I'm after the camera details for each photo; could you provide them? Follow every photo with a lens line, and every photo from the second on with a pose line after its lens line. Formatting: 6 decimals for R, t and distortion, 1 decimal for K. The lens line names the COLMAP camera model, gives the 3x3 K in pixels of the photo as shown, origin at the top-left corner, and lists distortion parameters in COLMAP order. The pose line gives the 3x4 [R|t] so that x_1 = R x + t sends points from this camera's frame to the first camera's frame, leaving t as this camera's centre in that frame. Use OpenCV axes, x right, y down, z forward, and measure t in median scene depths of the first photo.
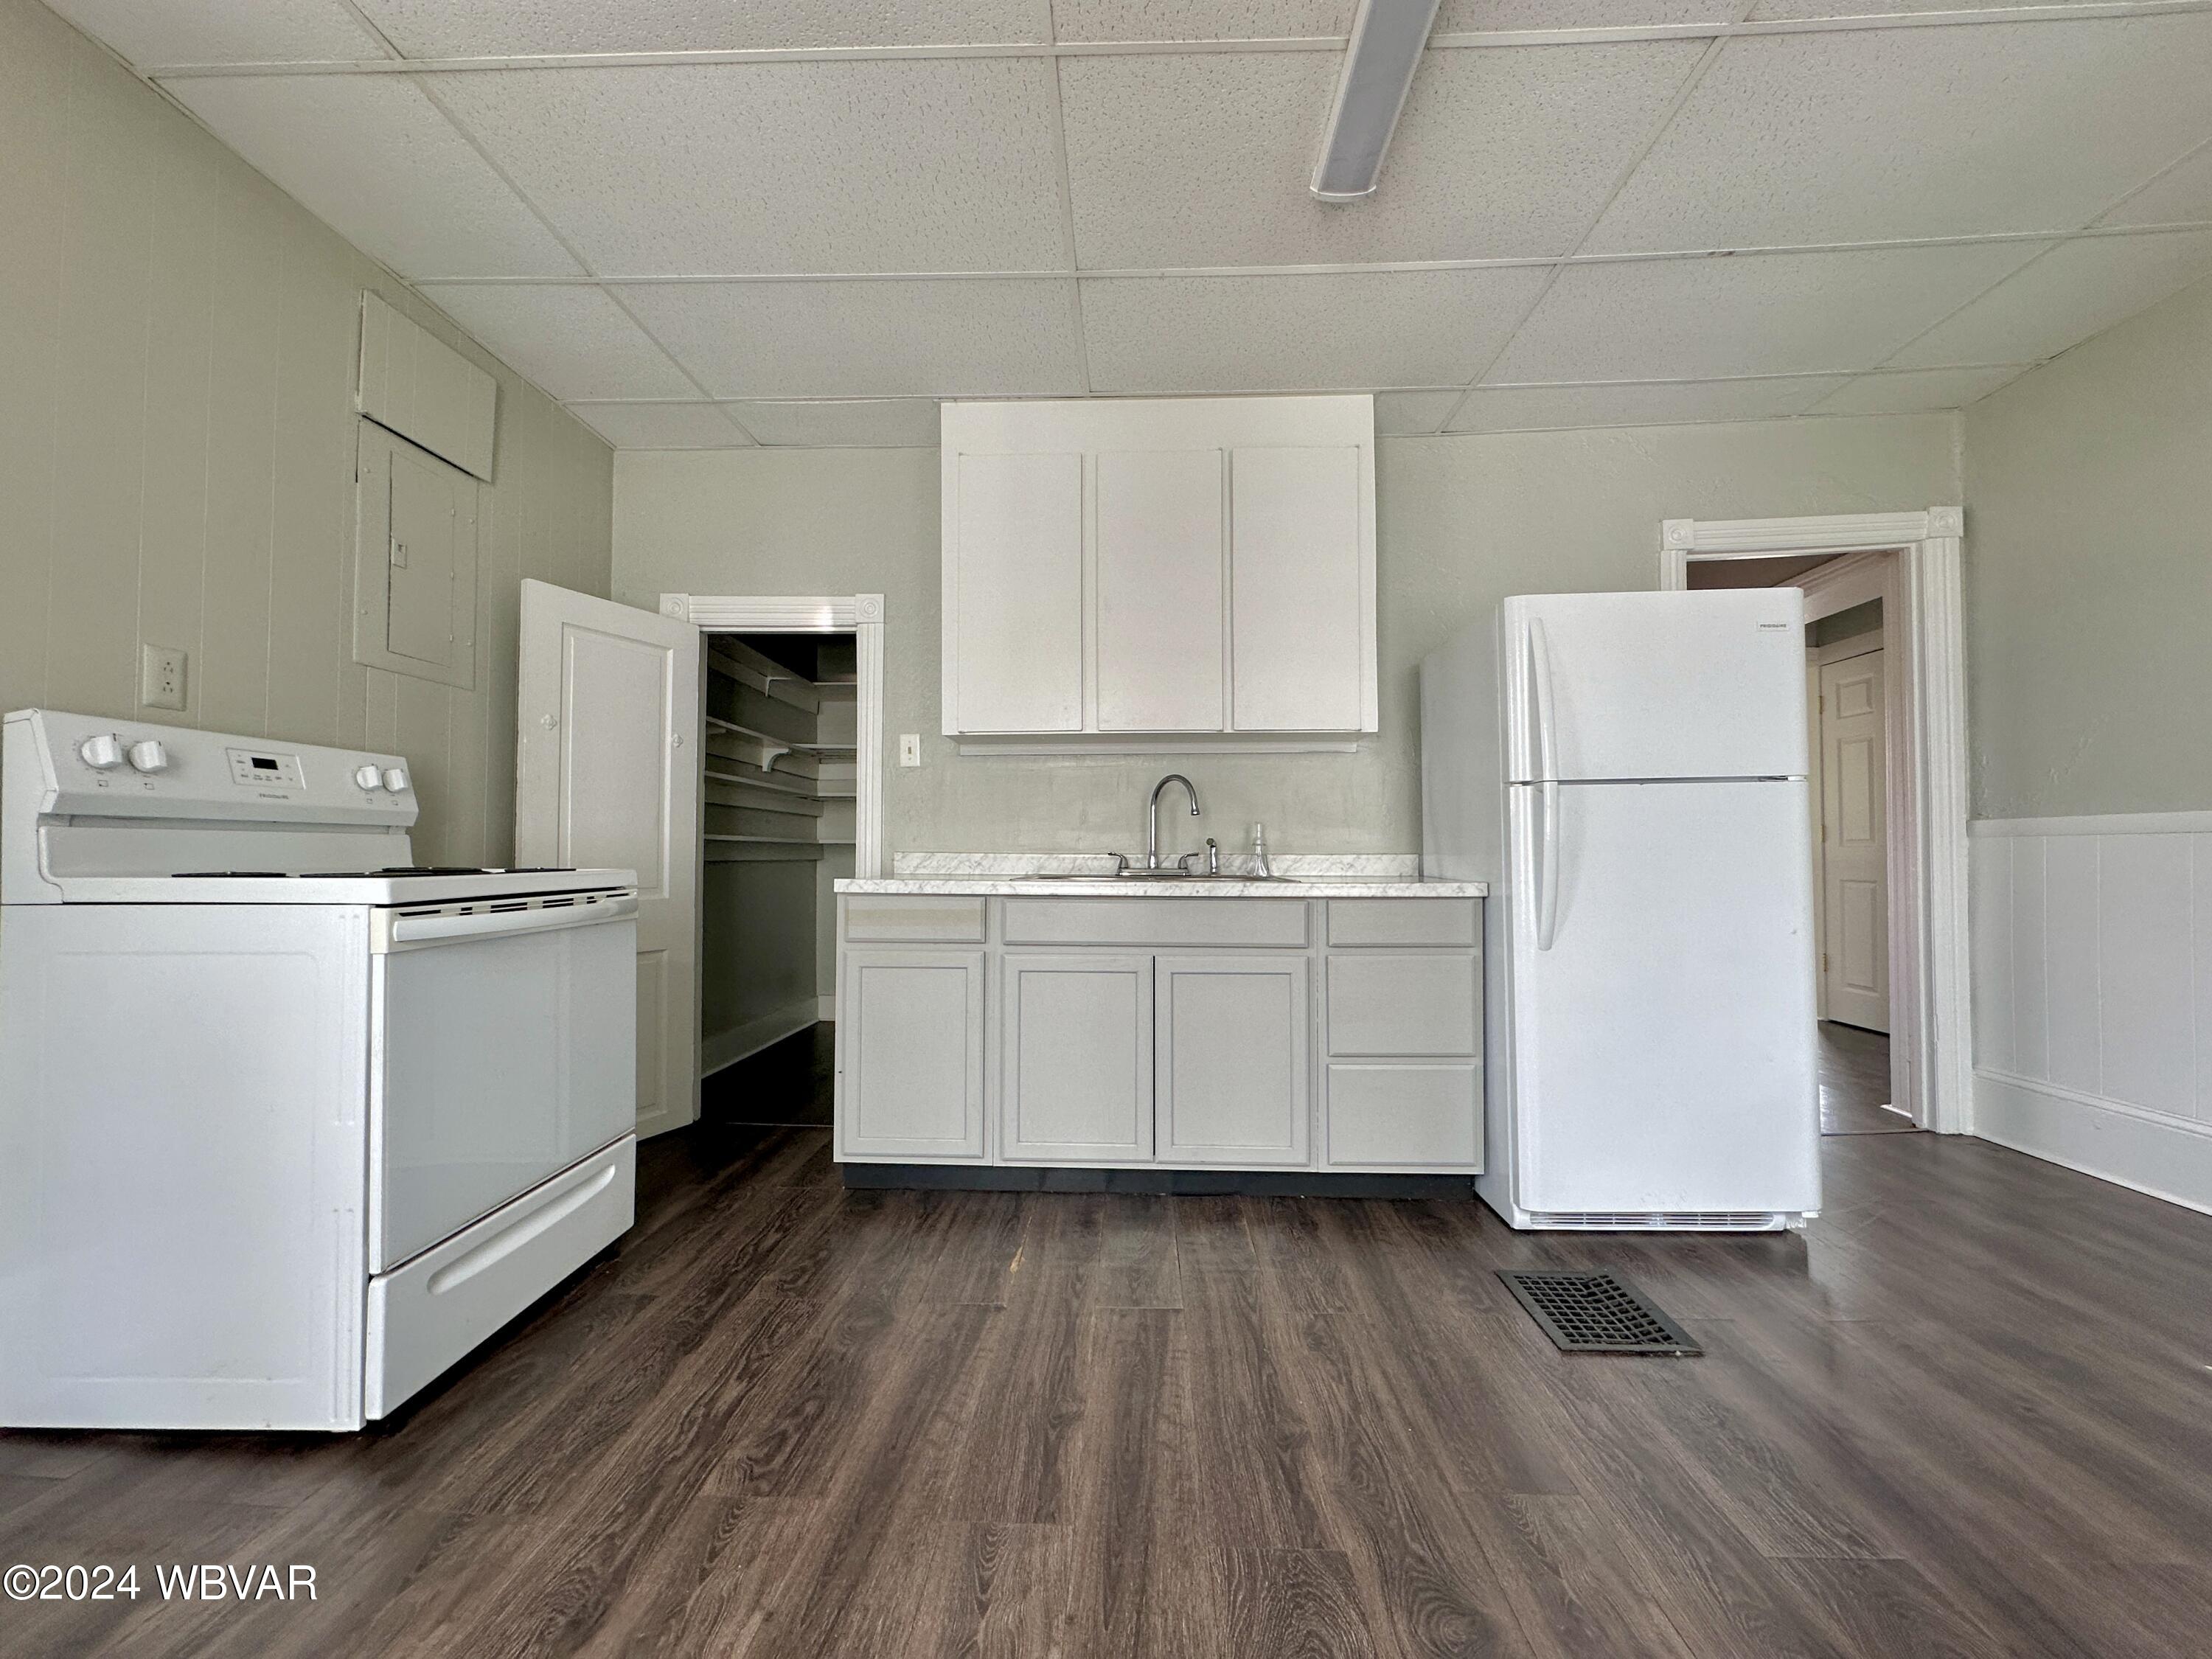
lens RADIAL K [[871.7, 0, 1103.8], [0, 871.7, 836.6], [0, 0, 1]] dist [0.000191, 0.000122]
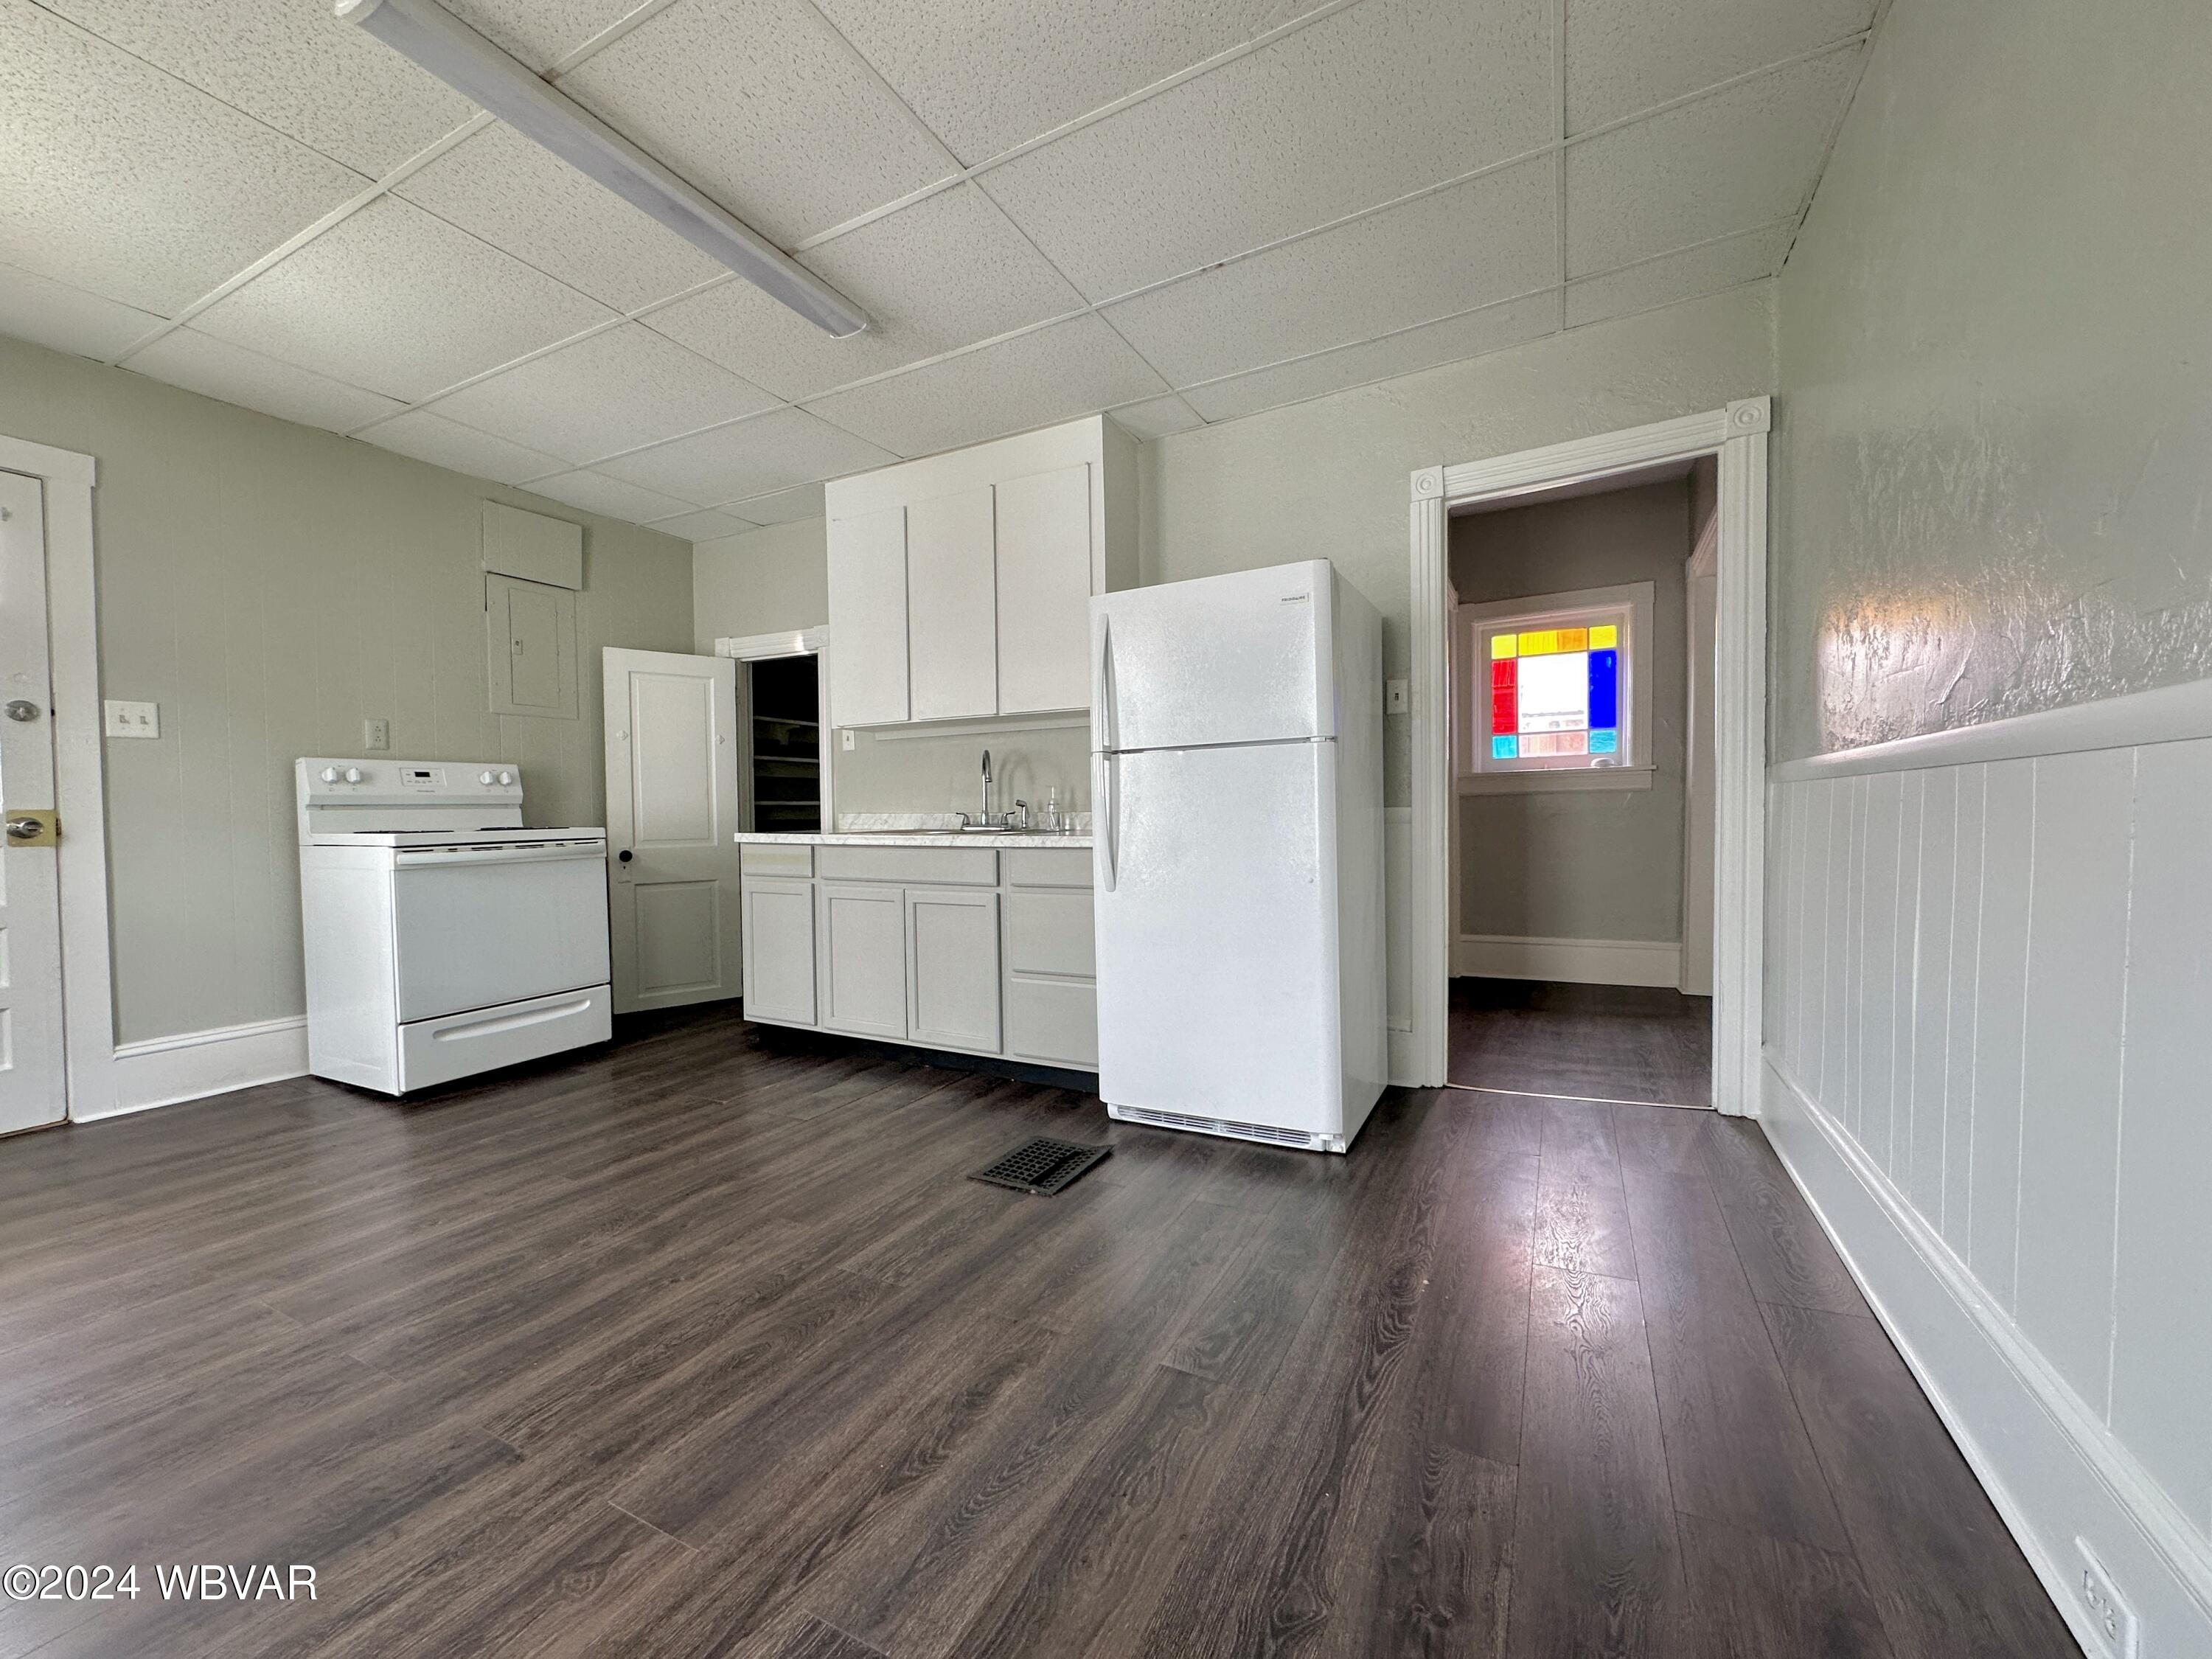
lens RADIAL K [[871.7, 0, 1119.4], [0, 871.7, 837.3], [0, 0, 1]] dist [0.000191, 0.000122]
pose [[0.904862, 0.001202, -0.425703, 1.066108], [0.022518, 0.998461, 0.050683, -0.006223], [0.425109, -0.055447, 0.903442, -0.086353]]
